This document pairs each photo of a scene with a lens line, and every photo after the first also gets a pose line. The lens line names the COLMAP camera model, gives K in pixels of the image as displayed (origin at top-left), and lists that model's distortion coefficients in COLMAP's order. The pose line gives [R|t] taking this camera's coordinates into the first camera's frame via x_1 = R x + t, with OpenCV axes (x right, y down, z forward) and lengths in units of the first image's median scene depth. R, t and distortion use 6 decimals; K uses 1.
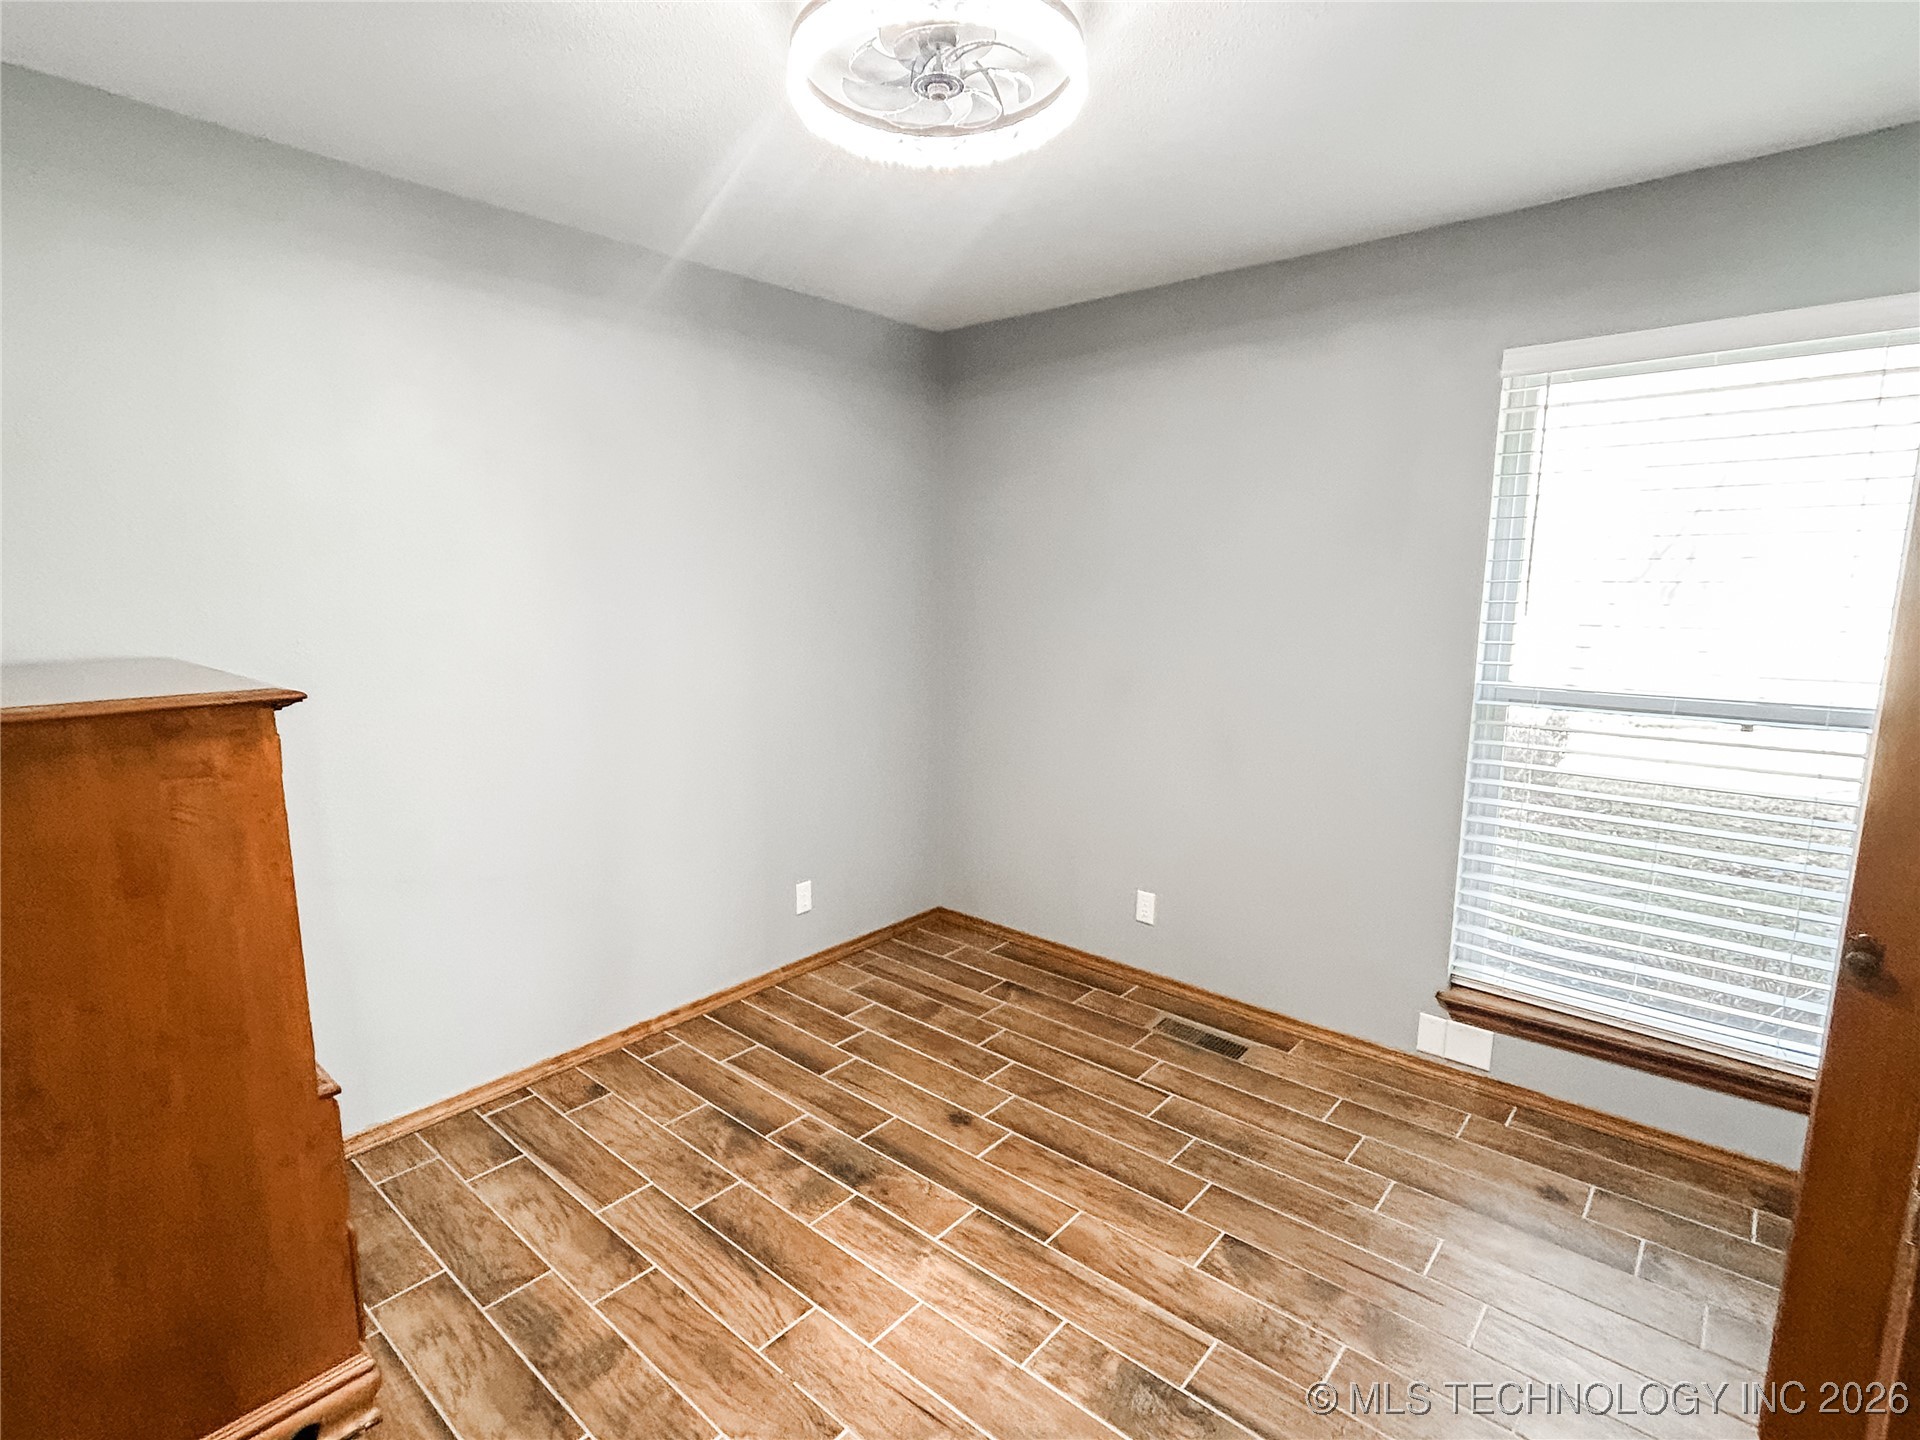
lens RADIAL K [[947.4, 0, 946.9], [0, 947.4, 719.3], [0, 0, 1]] dist [-0.003239, 0.001249]
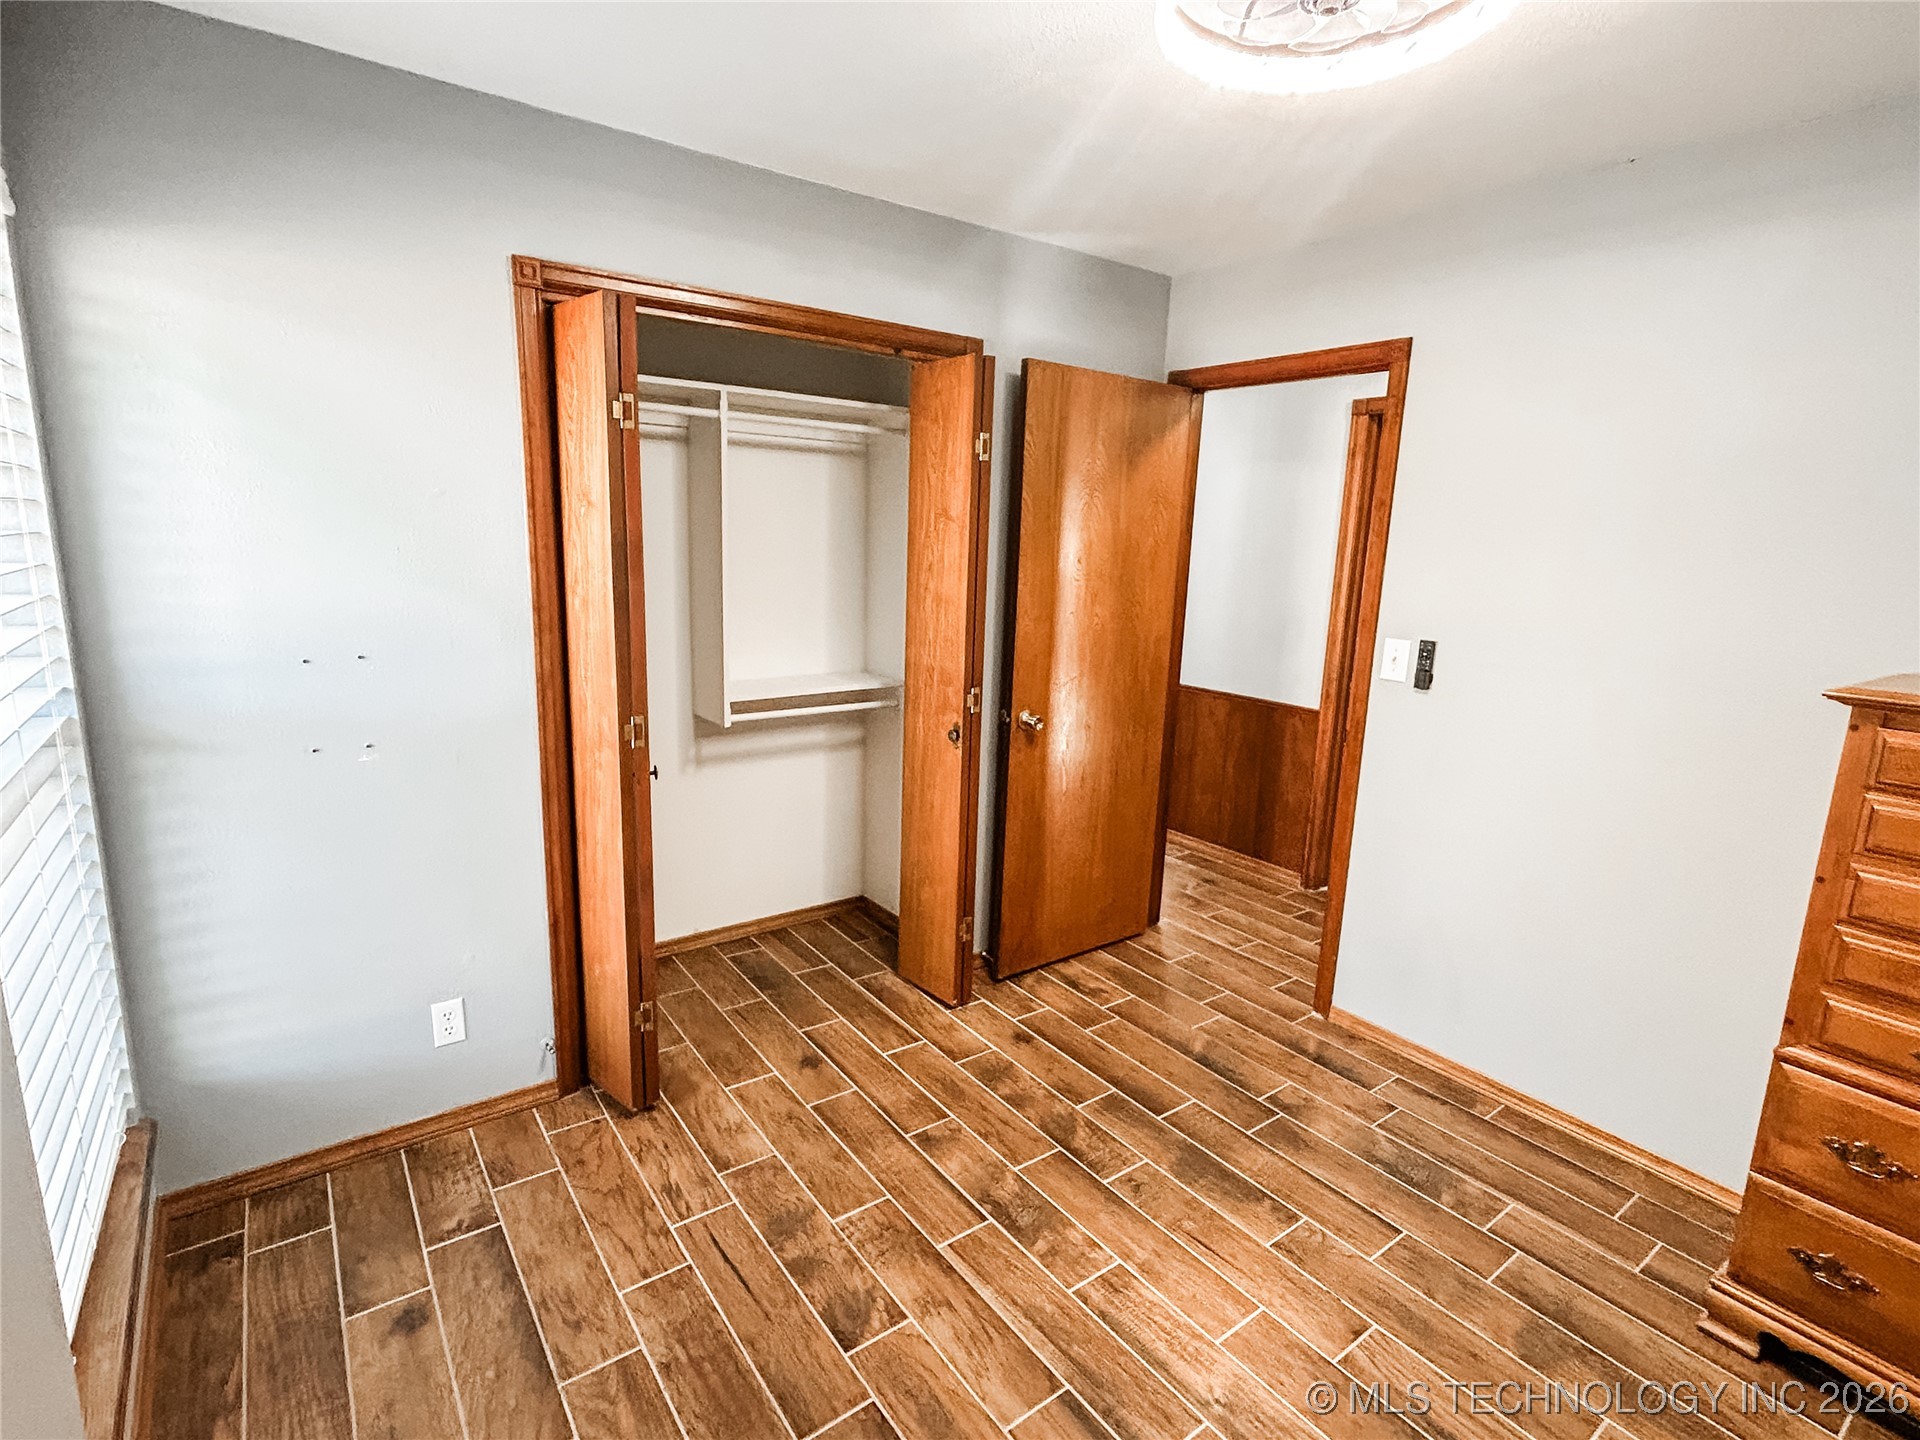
lens RADIAL K [[947.4, 0, 946.9], [0, 947.4, 719.3], [0, 0, 1]] dist [-0.003239, 0.001249]
pose [[-0.974677, -0.077922, 0.209600, 0.086131], [0.001010, 0.935778, 0.352589, -0.297099], [-0.223614, 0.343872, -0.912003, 1.706264]]
